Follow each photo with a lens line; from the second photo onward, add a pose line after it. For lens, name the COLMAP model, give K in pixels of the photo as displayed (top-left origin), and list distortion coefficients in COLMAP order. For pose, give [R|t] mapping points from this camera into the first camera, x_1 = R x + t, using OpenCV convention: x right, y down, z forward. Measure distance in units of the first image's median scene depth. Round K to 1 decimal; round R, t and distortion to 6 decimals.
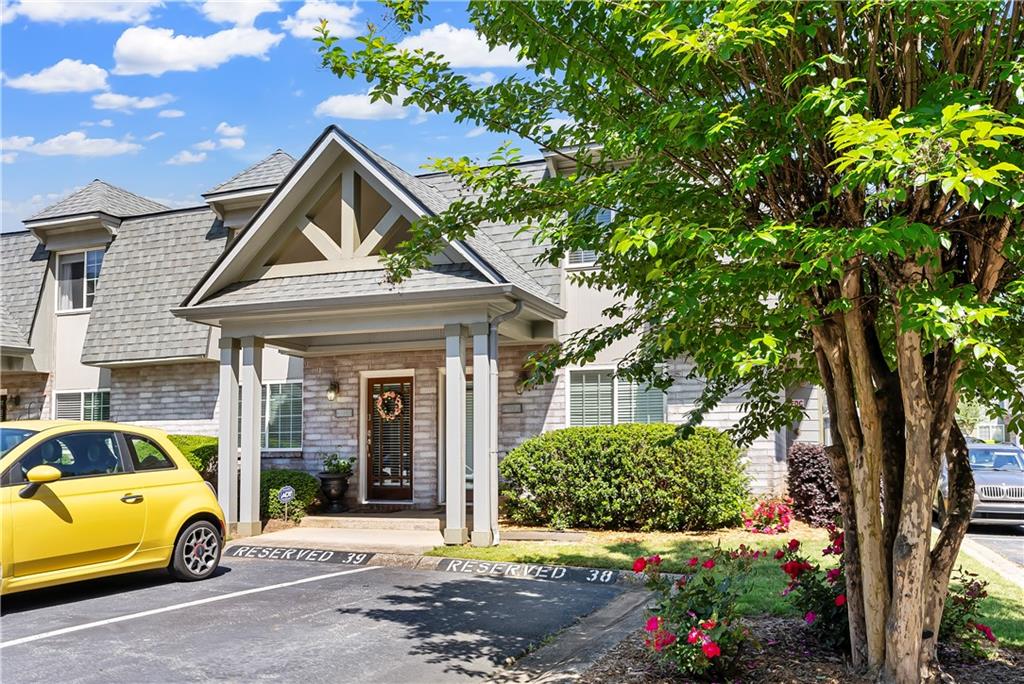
lens RADIAL K [[827.1, 0, 512.2], [0, 827.1, 344.3], [0, 0, 1]] dist [0.010317, 0.001553]
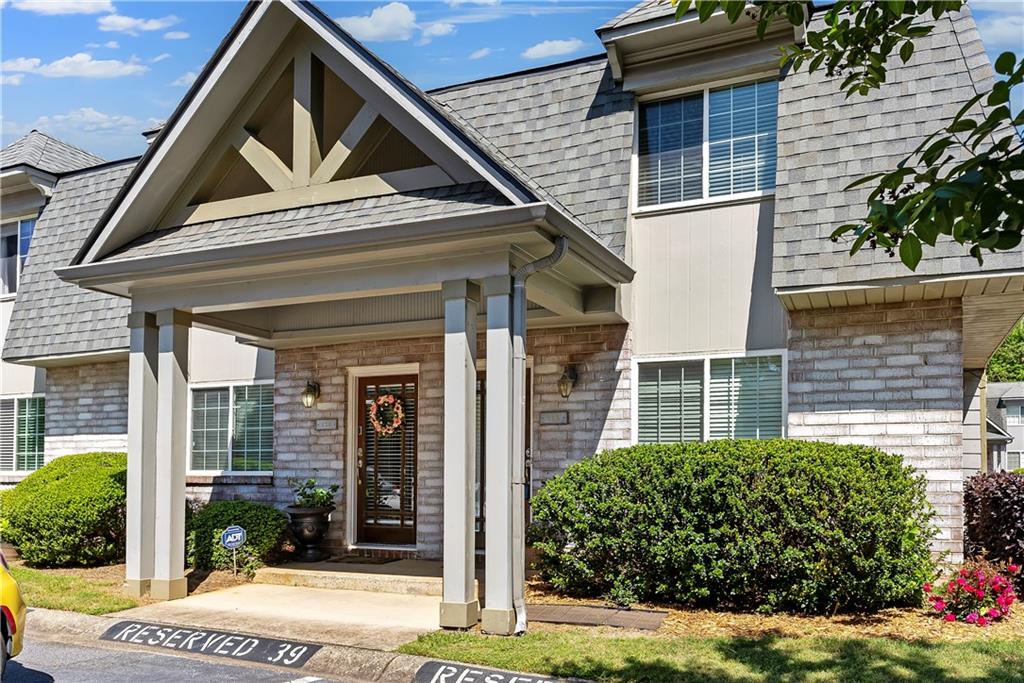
lens RADIAL K [[810.7, 0, 517.3], [0, 810.7, 412.6], [0, 0, 1]] dist [0.024028, -0.000403]
pose [[0.997731, 0.004093, -0.067195, 0.015761], [-0.000413, 0.998504, 0.054686, 0.038659], [0.067318, -0.054534, 0.996240, 0.345596]]
